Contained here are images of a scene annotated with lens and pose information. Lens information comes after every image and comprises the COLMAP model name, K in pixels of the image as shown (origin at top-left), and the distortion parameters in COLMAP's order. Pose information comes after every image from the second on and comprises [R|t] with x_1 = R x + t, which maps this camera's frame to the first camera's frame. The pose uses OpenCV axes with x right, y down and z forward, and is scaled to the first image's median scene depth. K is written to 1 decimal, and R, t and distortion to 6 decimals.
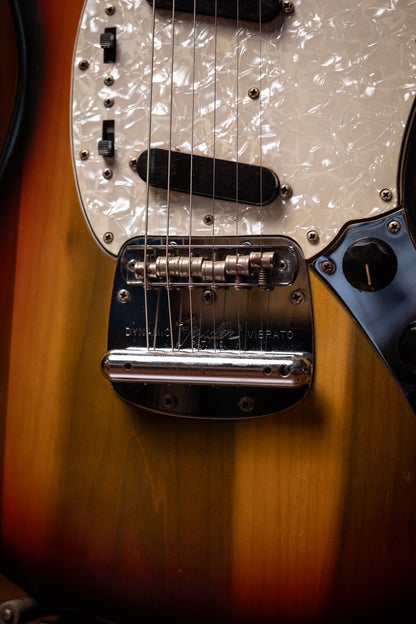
lens RADIAL K [[1085.3, 0, 208.0], [0, 1085.3, 312.0], [0, 0, 1]] dist [-0.119429, -0.250443]
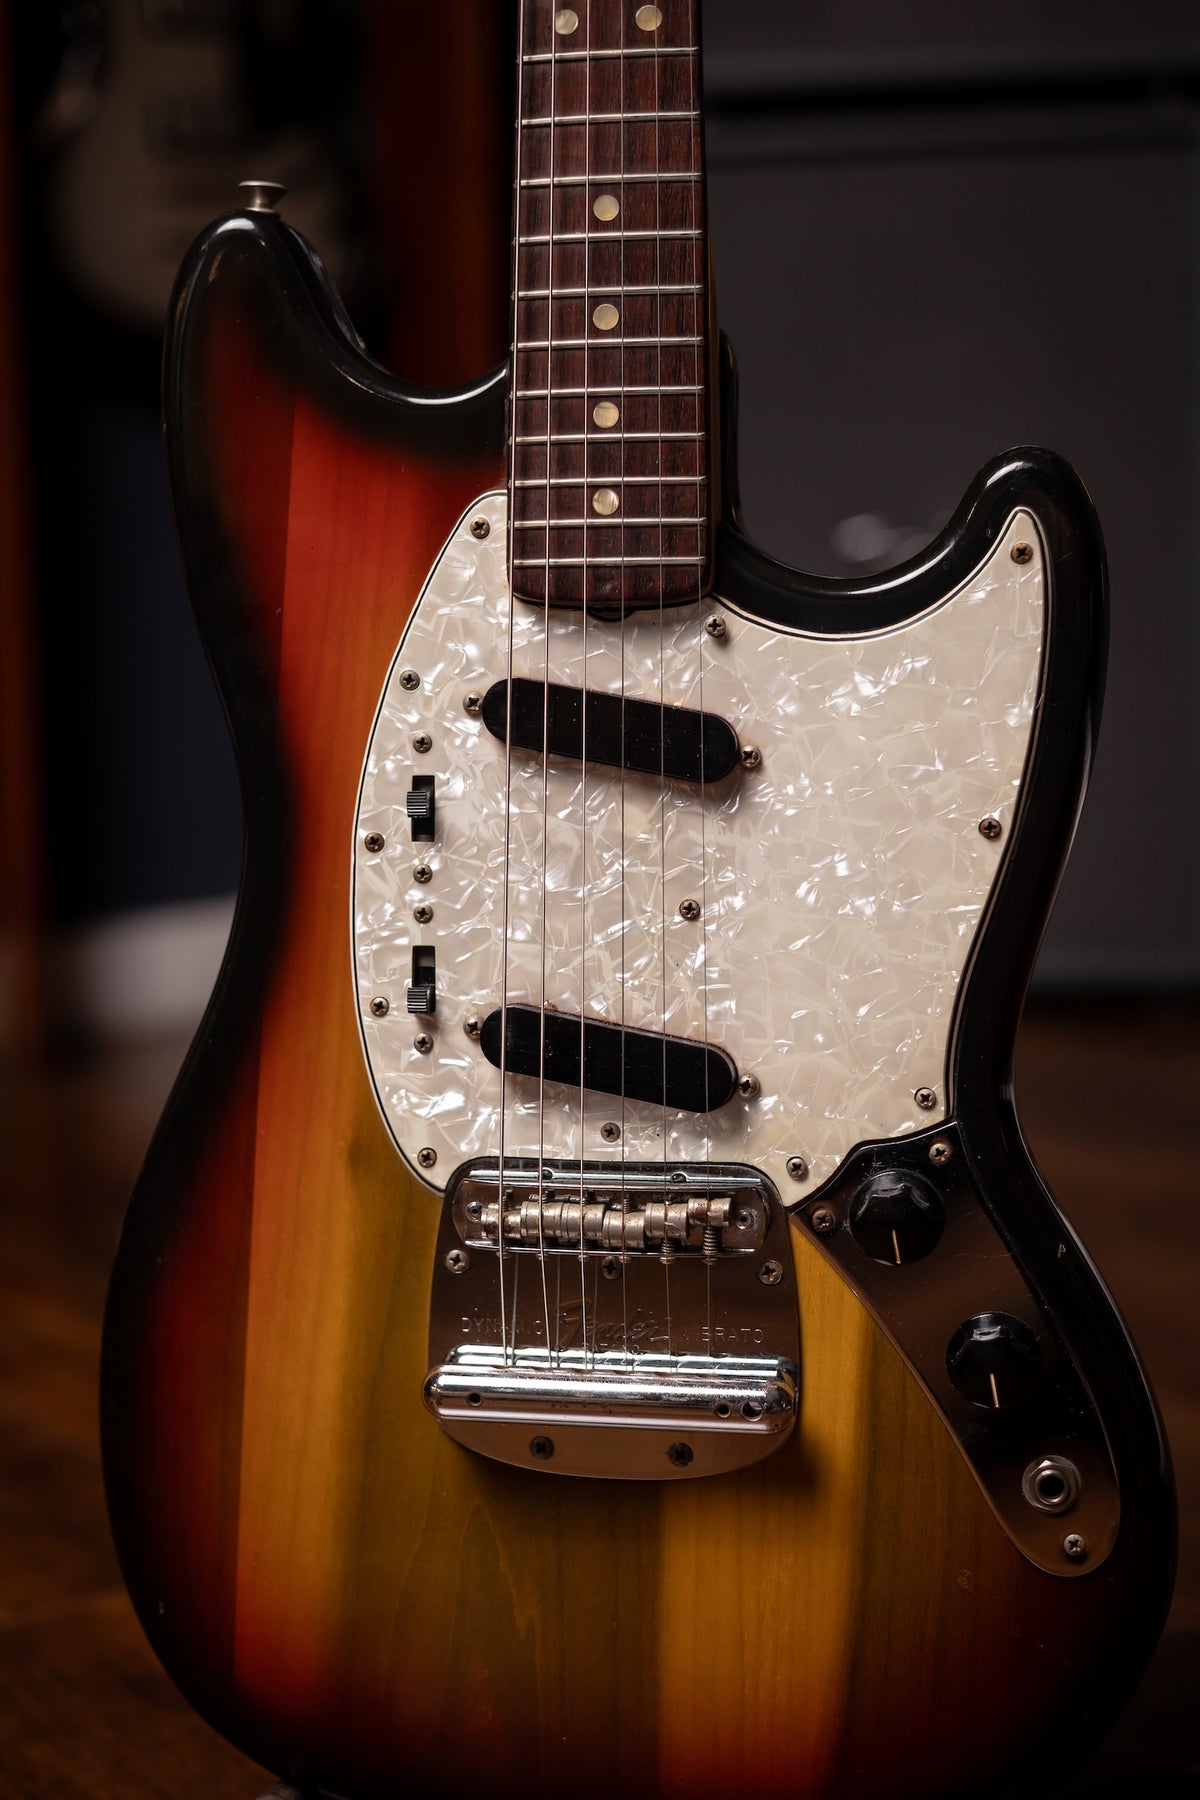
lens RADIAL K [[2949.6, 0, 594.6], [0, 2949.6, 927.9], [0, 0, 1]] dist [-0.108010, -0.231862]
pose [[0.997598, -0.017069, 0.067137, -0.108377], [0.013147, 0.998205, 0.058437, -0.279666], [-0.068014, -0.057414, 0.996031, -0.514051]]
